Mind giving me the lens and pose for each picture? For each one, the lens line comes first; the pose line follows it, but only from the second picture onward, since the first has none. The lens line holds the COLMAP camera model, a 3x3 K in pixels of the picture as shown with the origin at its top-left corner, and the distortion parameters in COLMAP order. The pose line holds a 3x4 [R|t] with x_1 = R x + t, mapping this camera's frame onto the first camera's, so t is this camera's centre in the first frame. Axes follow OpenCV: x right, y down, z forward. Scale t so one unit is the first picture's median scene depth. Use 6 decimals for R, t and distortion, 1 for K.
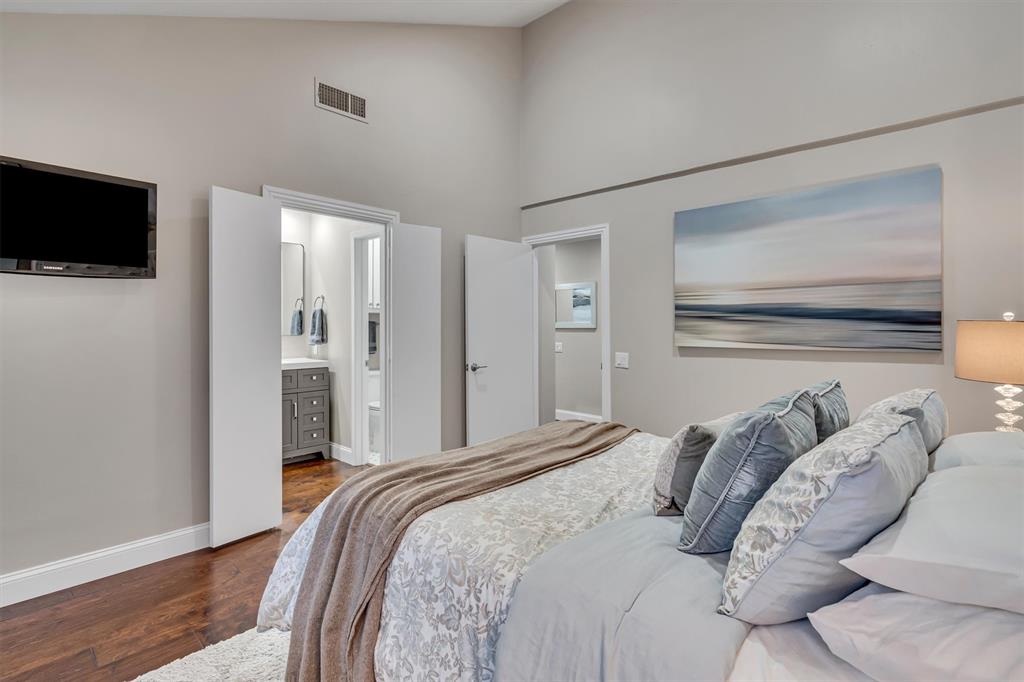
lens RADIAL K [[477.5, 0, 517.5], [0, 477.5, 338.6], [0, 0, 1]] dist [-0.005201, 0.001539]
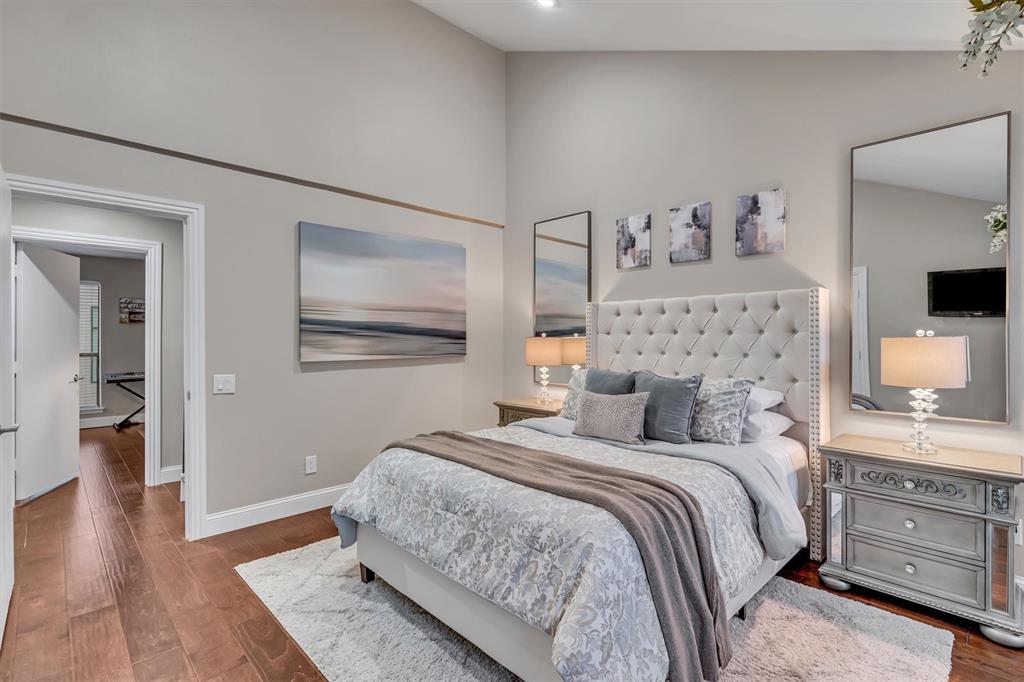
lens RADIAL K [[477.5, 0, 503.5], [0, 477.5, 340.7], [0, 0, 1]] dist [-0.005201, 0.001539]
pose [[0.068810, -0.003729, 0.997623, -0.721211], [0.027369, 0.999624, 0.001849, -0.020844], [-0.997254, 0.027177, 0.068886, 0.652716]]
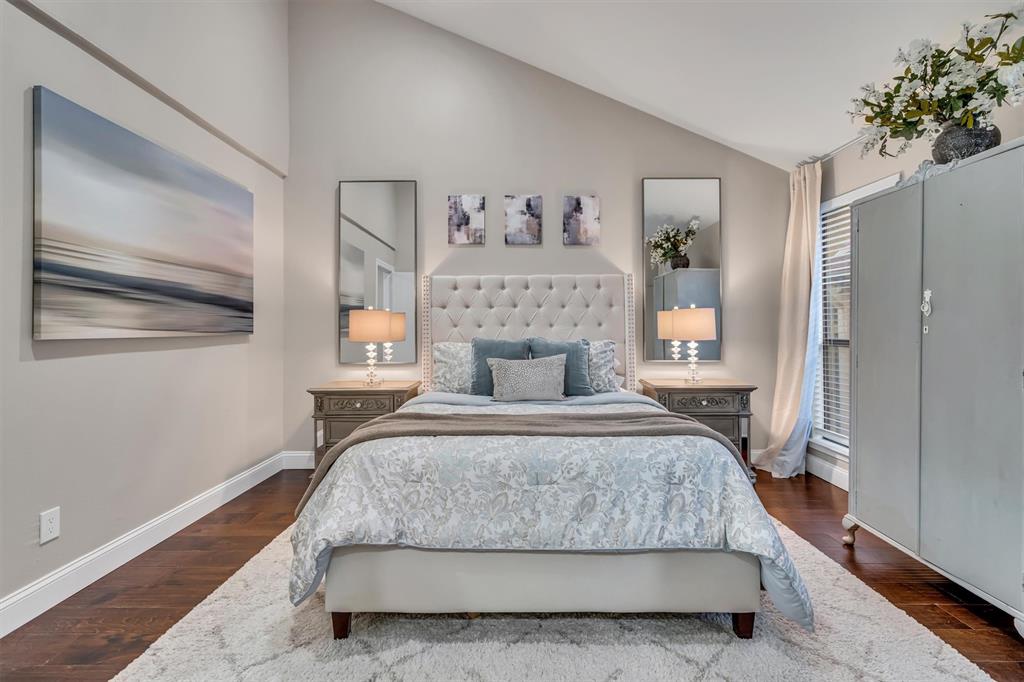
lens RADIAL K [[477.5, 0, 509.5], [0, 477.5, 321.2], [0, 0, 1]] dist [-0.005201, 0.001539]
pose [[-0.665926, 0.016630, 0.745833, -0.493137], [0.026906, 0.999636, 0.001735, 0.010198], [-0.745533, 0.021223, -0.666131, 1.182003]]
